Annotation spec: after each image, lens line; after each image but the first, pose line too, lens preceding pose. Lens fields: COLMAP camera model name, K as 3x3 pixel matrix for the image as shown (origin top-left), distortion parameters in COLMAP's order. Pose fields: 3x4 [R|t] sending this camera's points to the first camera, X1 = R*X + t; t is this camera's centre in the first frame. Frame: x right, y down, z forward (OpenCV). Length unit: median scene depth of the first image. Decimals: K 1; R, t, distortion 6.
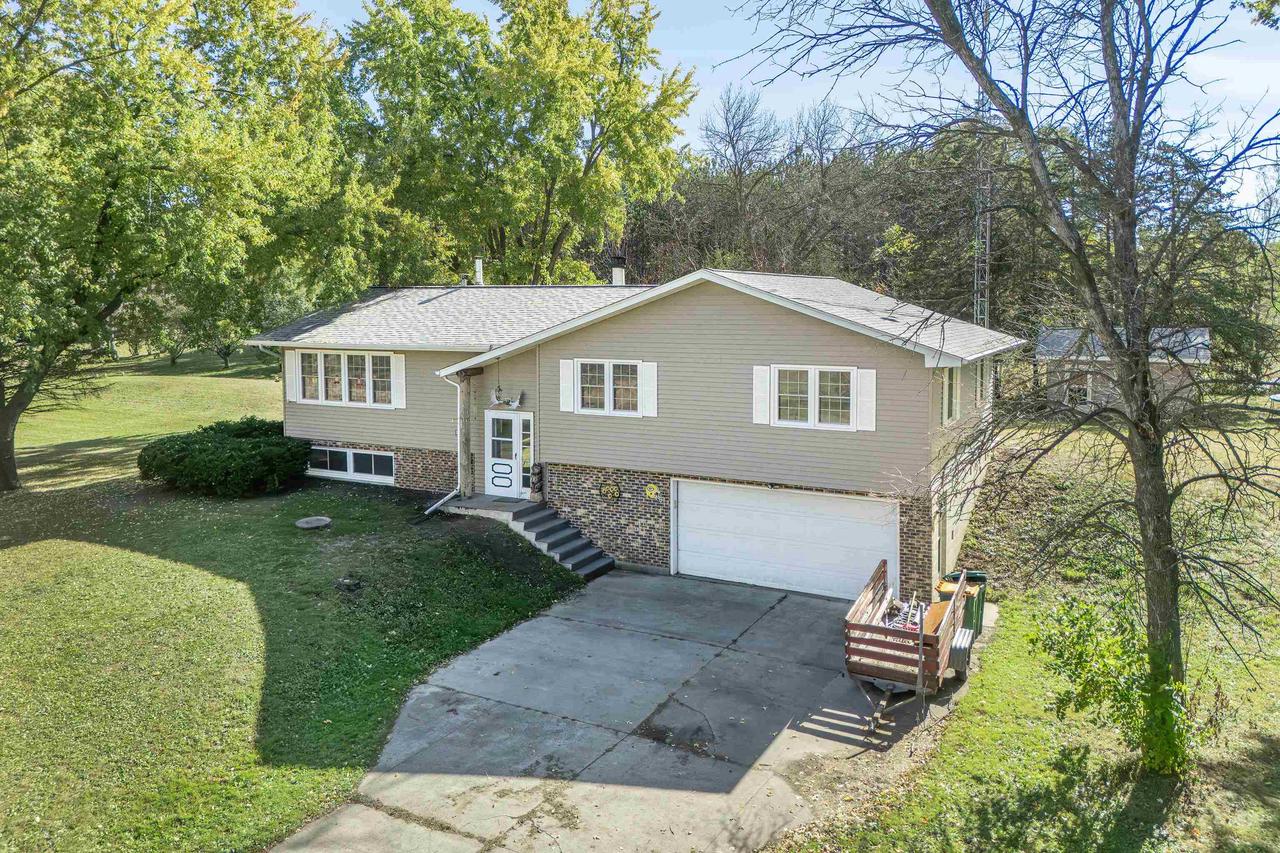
lens RADIAL K [[909.7, 0, 640.0], [0, 909.7, 426.5], [0, 0, 1]] dist [0.073306, -0.001120]
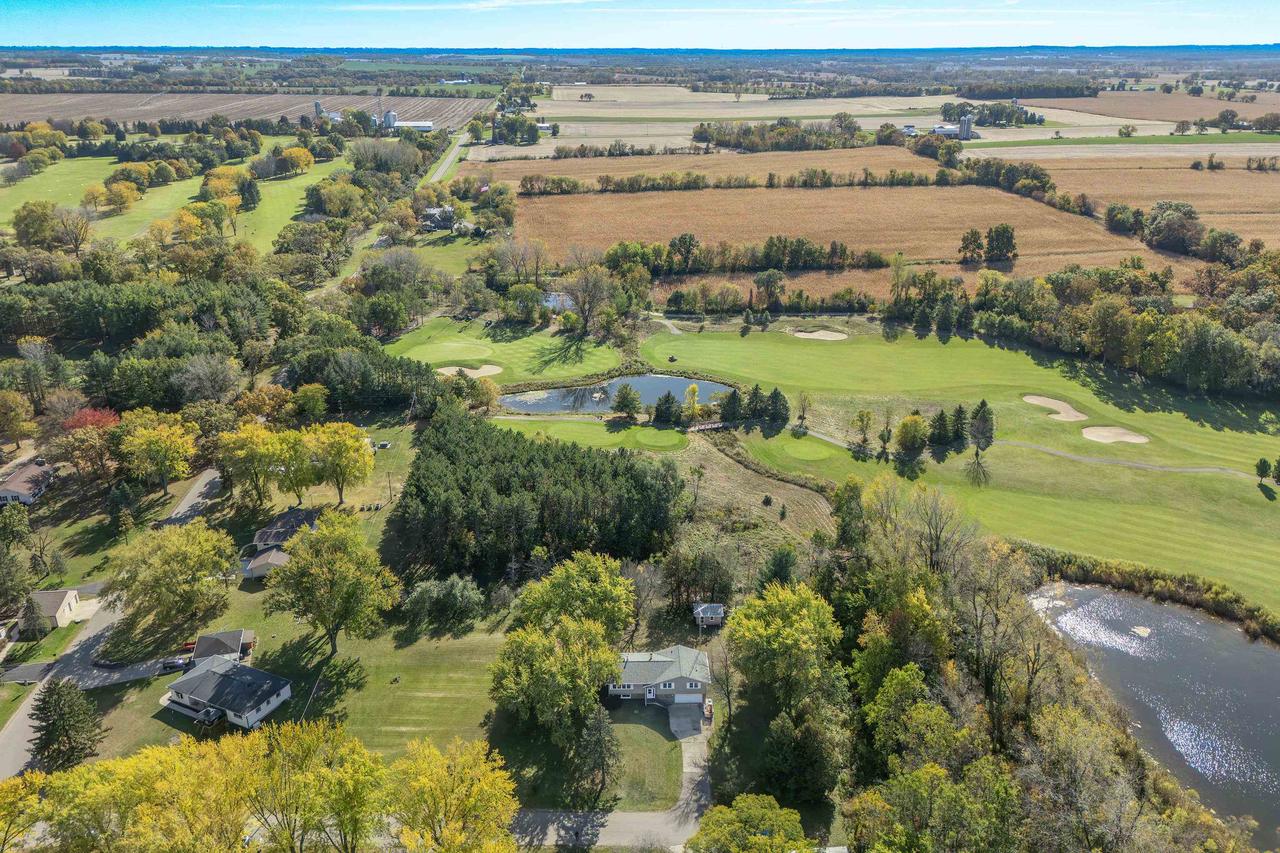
lens RADIAL K [[909.7, 0, 640.0], [0, 909.7, 426.5], [0, 0, 1]] dist [0.073306, -0.001120]
pose [[0.882986, -0.172775, 0.436445, -3.501411], [0.066703, 0.966544, 0.247676, -4.428984], [-0.464635, -0.189582, 0.864970, -5.655843]]
